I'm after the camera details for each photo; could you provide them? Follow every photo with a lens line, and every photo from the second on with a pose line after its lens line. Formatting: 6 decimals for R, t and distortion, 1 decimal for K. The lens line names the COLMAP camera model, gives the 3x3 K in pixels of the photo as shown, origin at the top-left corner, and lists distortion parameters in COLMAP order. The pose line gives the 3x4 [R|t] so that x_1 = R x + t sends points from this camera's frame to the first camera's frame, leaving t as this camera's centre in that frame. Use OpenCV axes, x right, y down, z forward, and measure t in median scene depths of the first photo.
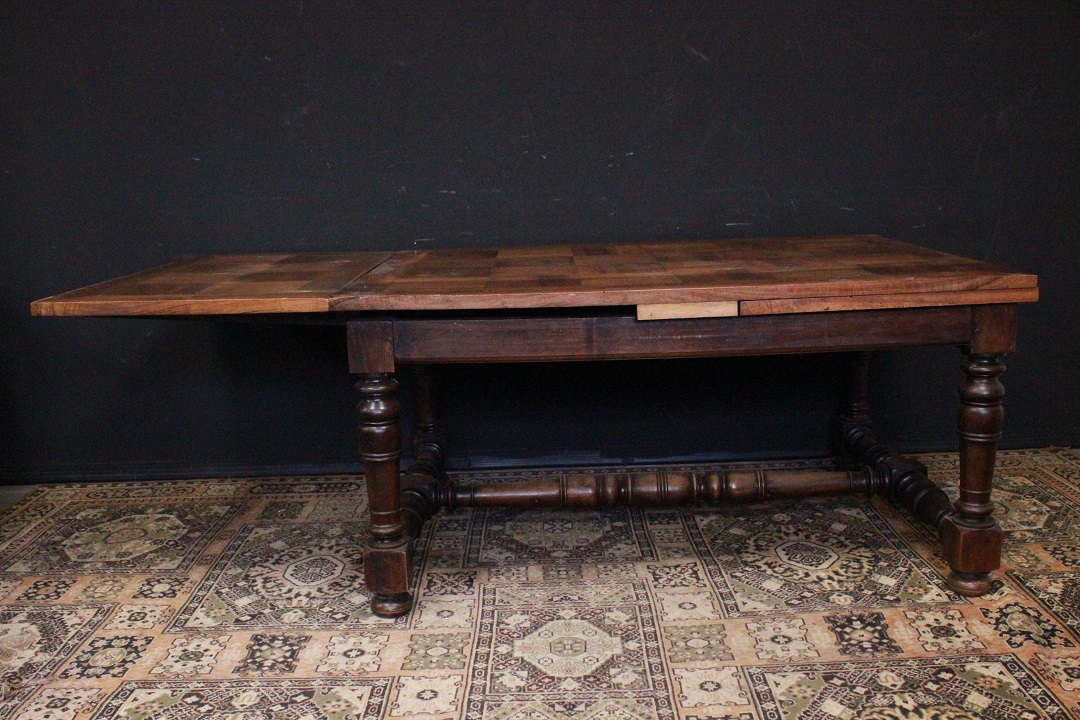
lens RADIAL K [[1048.2, 0, 525.4], [0, 1048.2, 358.0], [0, 0, 1]] dist [-0.093400, 0.000000]
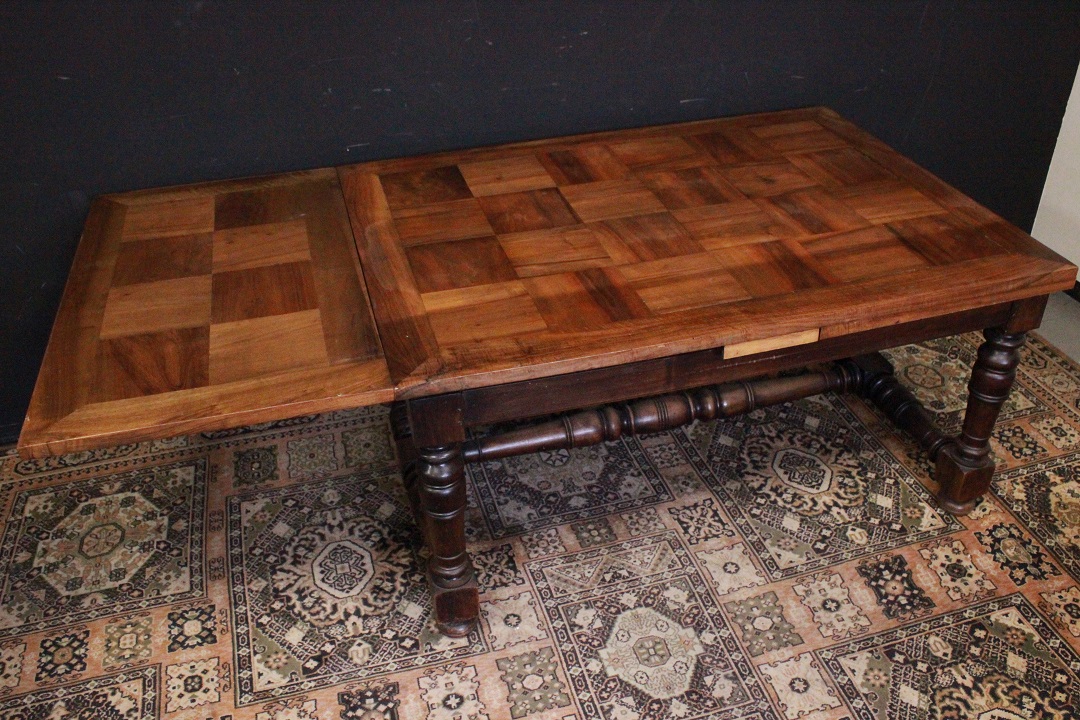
lens RADIAL K [[974.7, 0, 542.8], [0, 974.7, 376.7], [0, 0, 1]] dist [-0.123879, 0.051218]
pose [[0.959028, -0.148902, 0.241026, -0.250023], [0.044669, 0.919577, 0.390362, -0.352989], [-0.279768, -0.363601, 0.888552, 0.249636]]
